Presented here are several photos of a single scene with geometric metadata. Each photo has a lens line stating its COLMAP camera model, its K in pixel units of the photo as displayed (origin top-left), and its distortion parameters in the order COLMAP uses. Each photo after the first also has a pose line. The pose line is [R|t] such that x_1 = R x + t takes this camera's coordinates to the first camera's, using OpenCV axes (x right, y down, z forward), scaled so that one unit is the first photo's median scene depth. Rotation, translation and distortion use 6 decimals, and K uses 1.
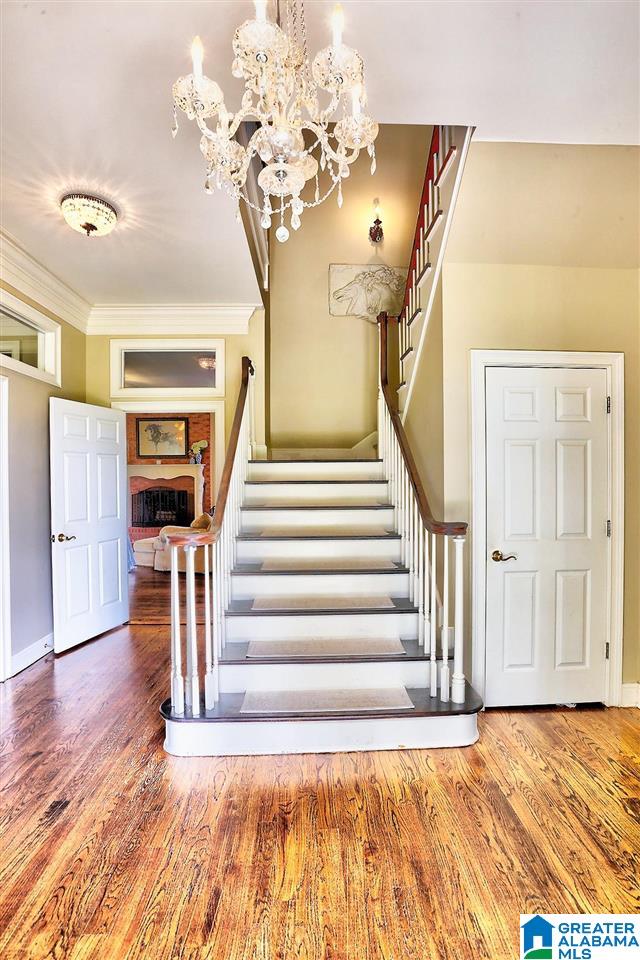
lens RADIAL K [[487.6, 0, 313.7], [0, 487.6, 484.1], [0, 0, 1]] dist [-0.015082, 0.003287]
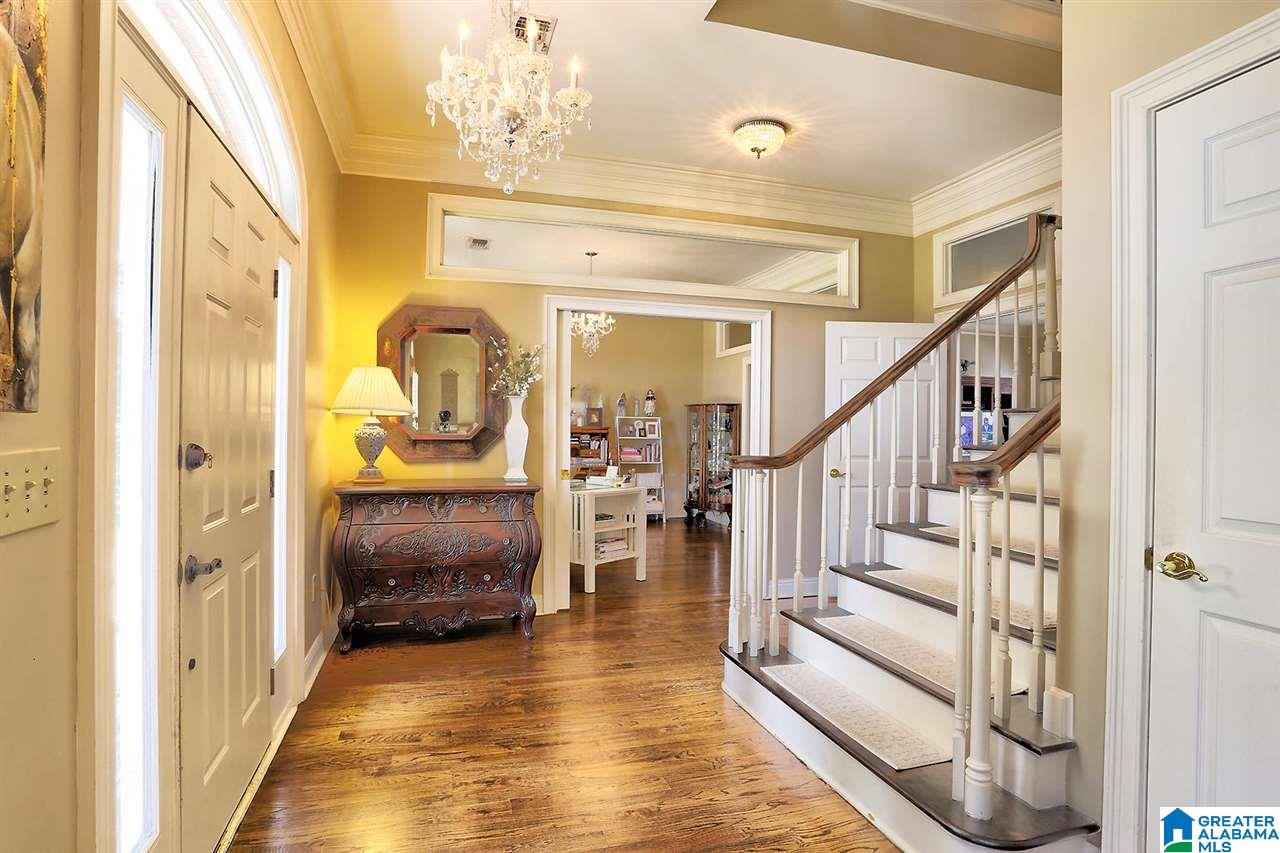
lens RADIAL K [[650.1, 0, 631.6], [0, 650.1, 425.2], [0, 0, 1]] dist [-0.015082, 0.003287]
pose [[0.276341, 0.010405, -0.961003, 0.917271], [-0.031441, 0.999504, 0.001781, 0.051369], [0.960545, 0.029723, 0.276531, 0.480537]]
